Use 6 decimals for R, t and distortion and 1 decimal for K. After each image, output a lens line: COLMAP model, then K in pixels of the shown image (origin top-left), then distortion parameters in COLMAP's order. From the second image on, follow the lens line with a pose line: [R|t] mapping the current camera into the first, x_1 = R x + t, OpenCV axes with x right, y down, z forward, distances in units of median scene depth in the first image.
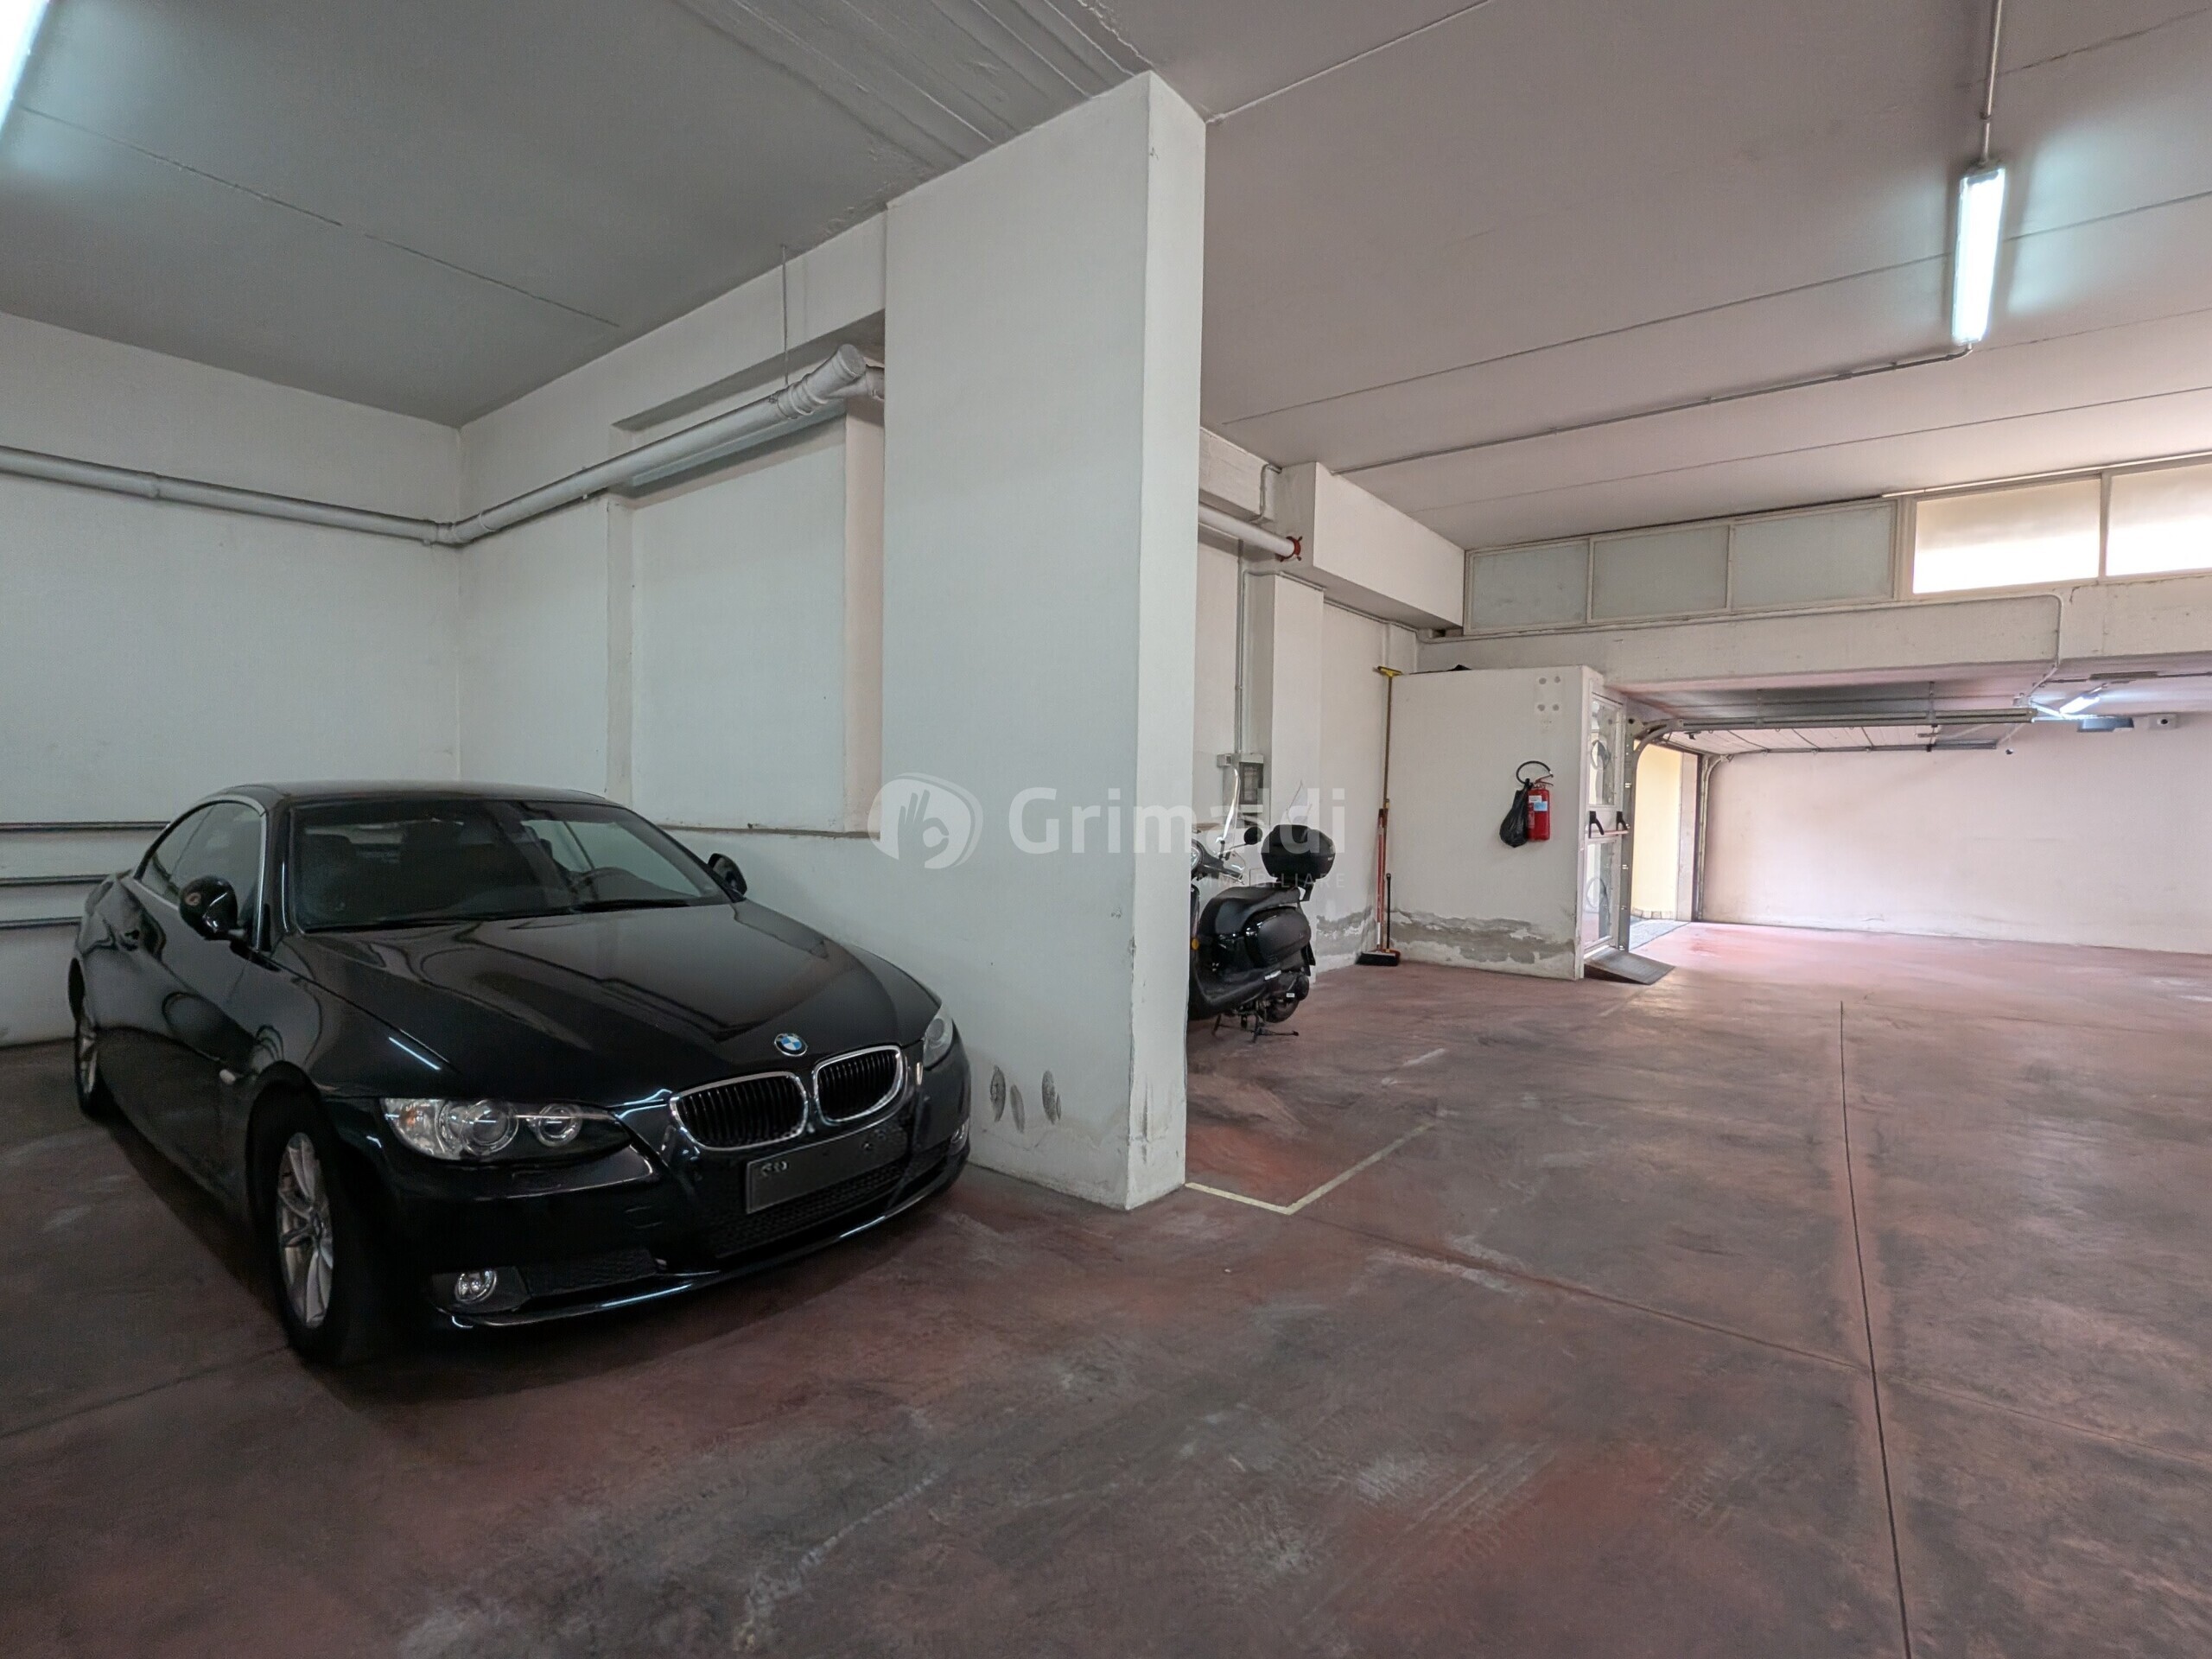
lens RADIAL K [[1046.9, 0, 1103.9], [0, 1046.9, 829.5], [0, 0, 1]] dist [0.003462, -0.001822]
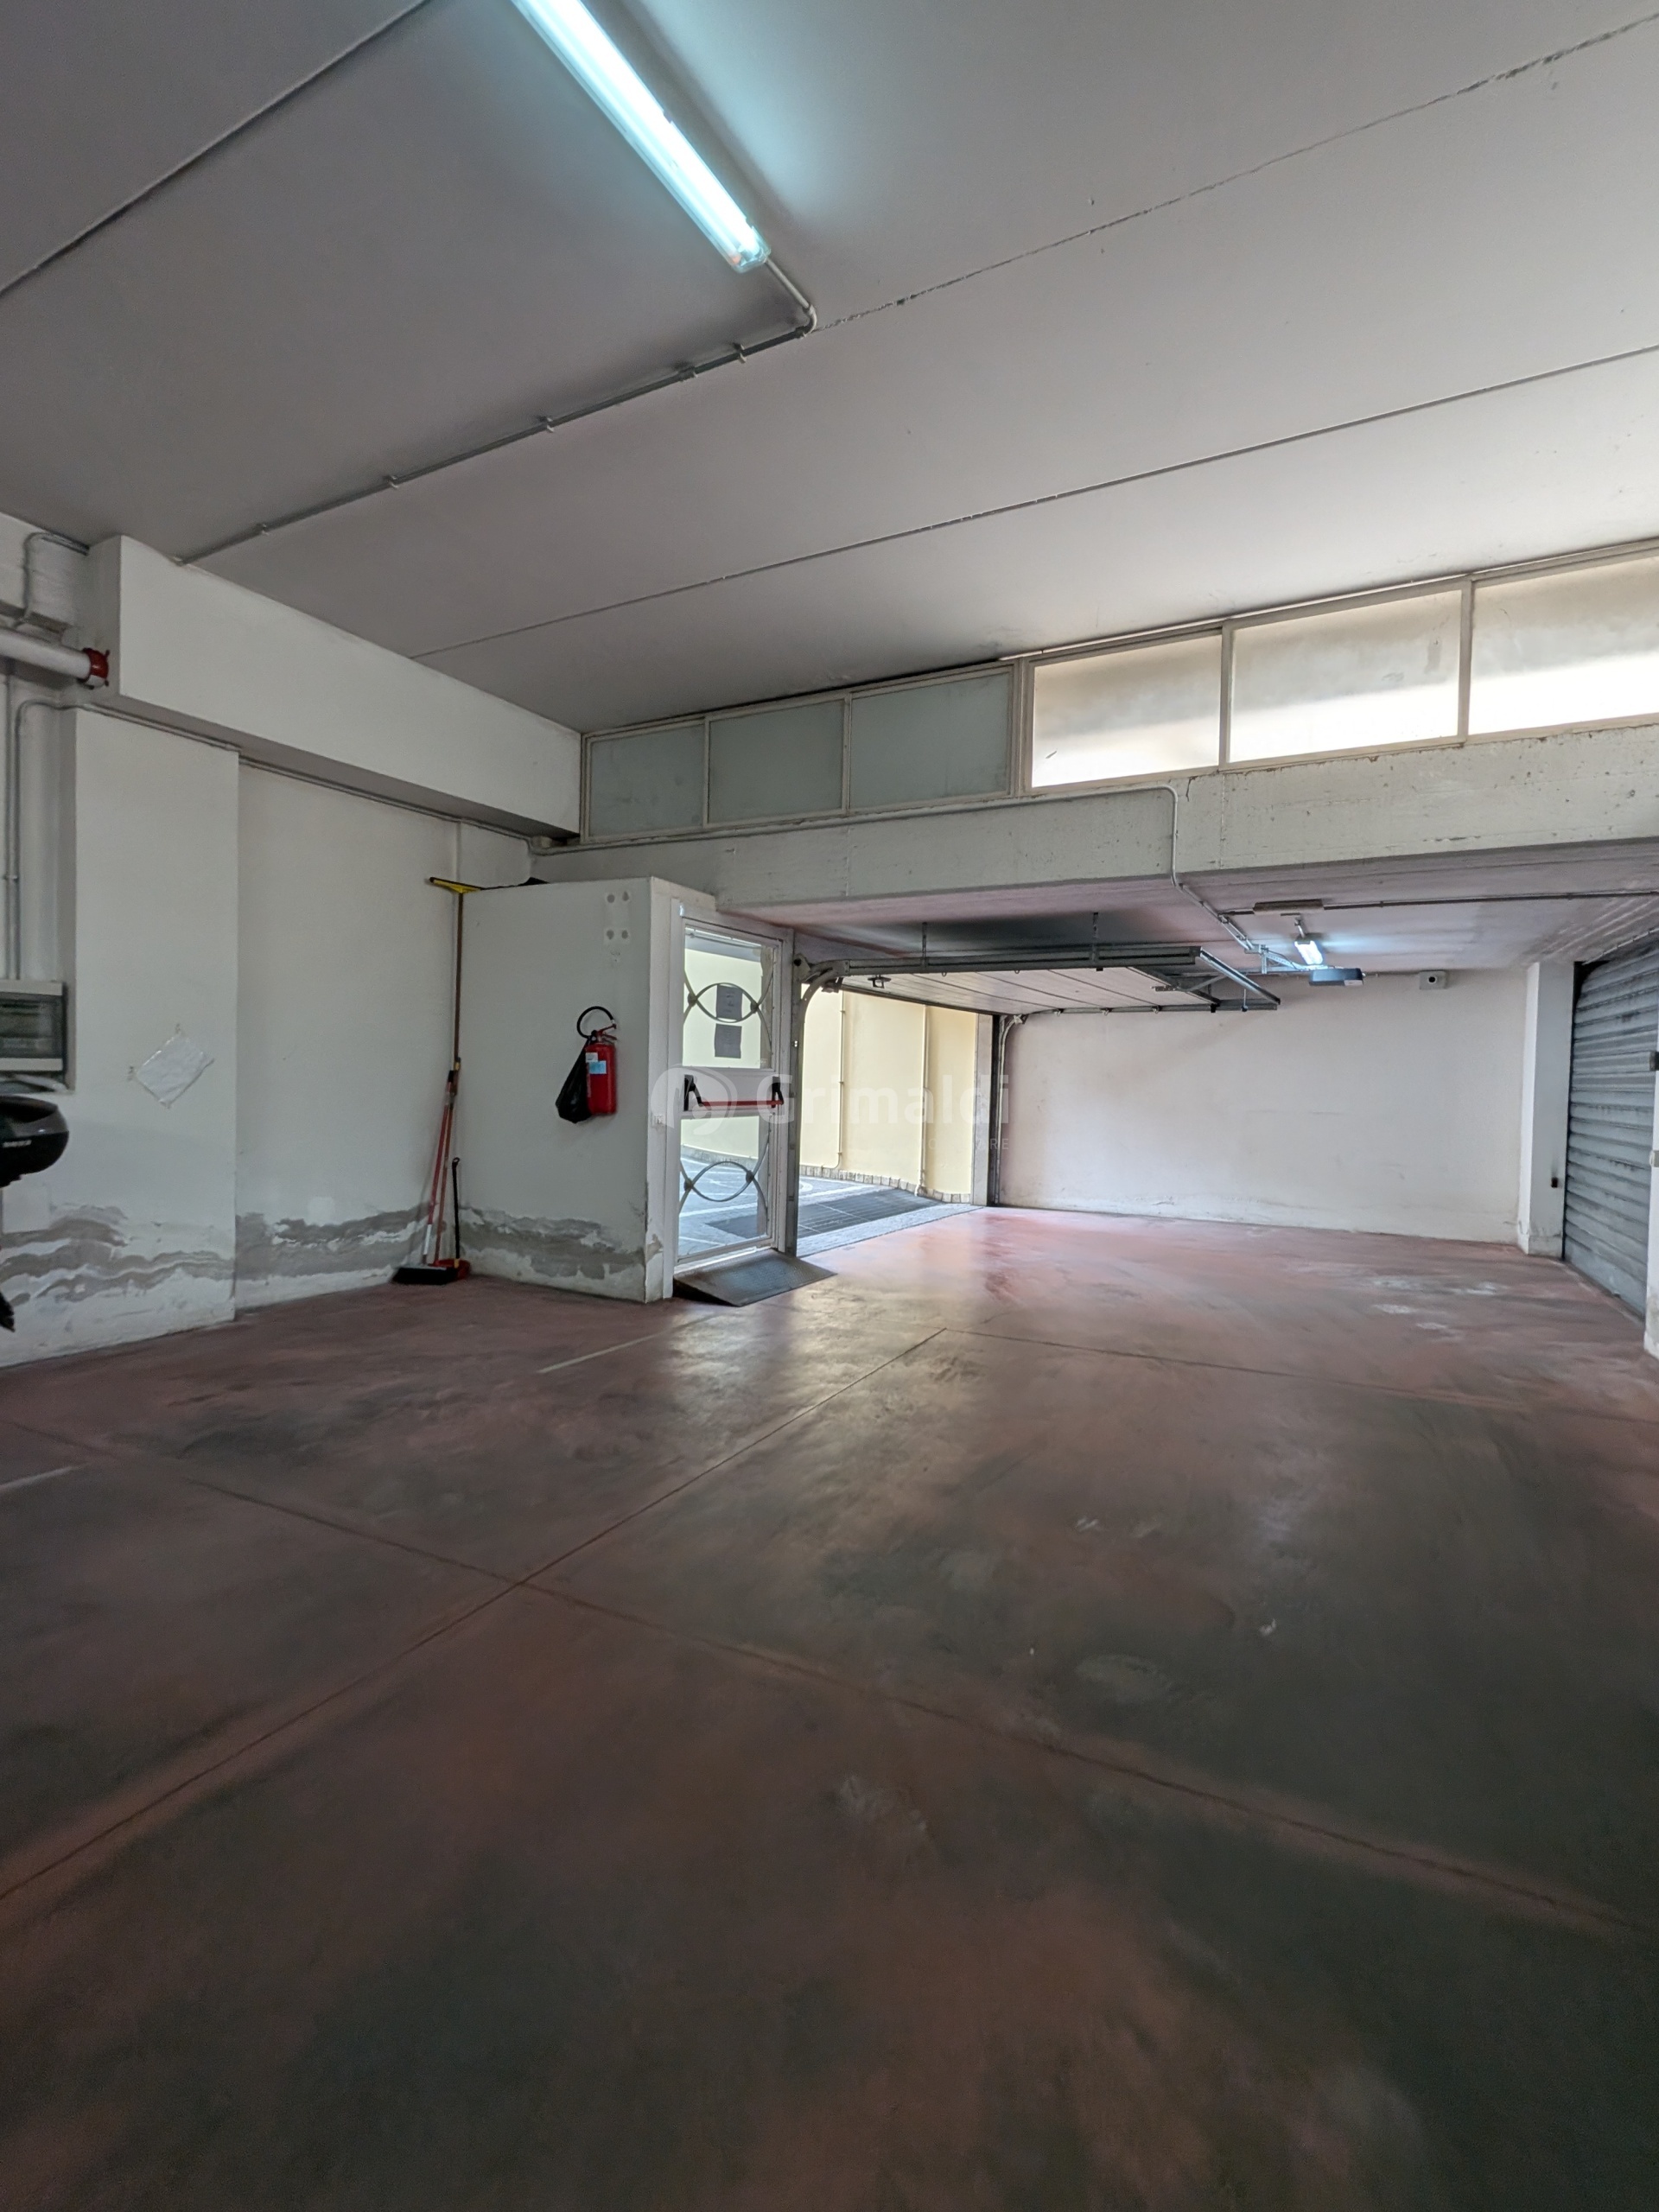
lens RADIAL K [[1046.9, 0, 823.6], [0, 1046.9, 1103.6], [0, 0, 1]] dist [0.003462, -0.001822]
pose [[0.989361, 0.002648, 0.145456, 0.443439], [-0.003269, 0.999987, 0.004029, -0.000271], [-0.145443, -0.004462, 0.989357, 0.236475]]
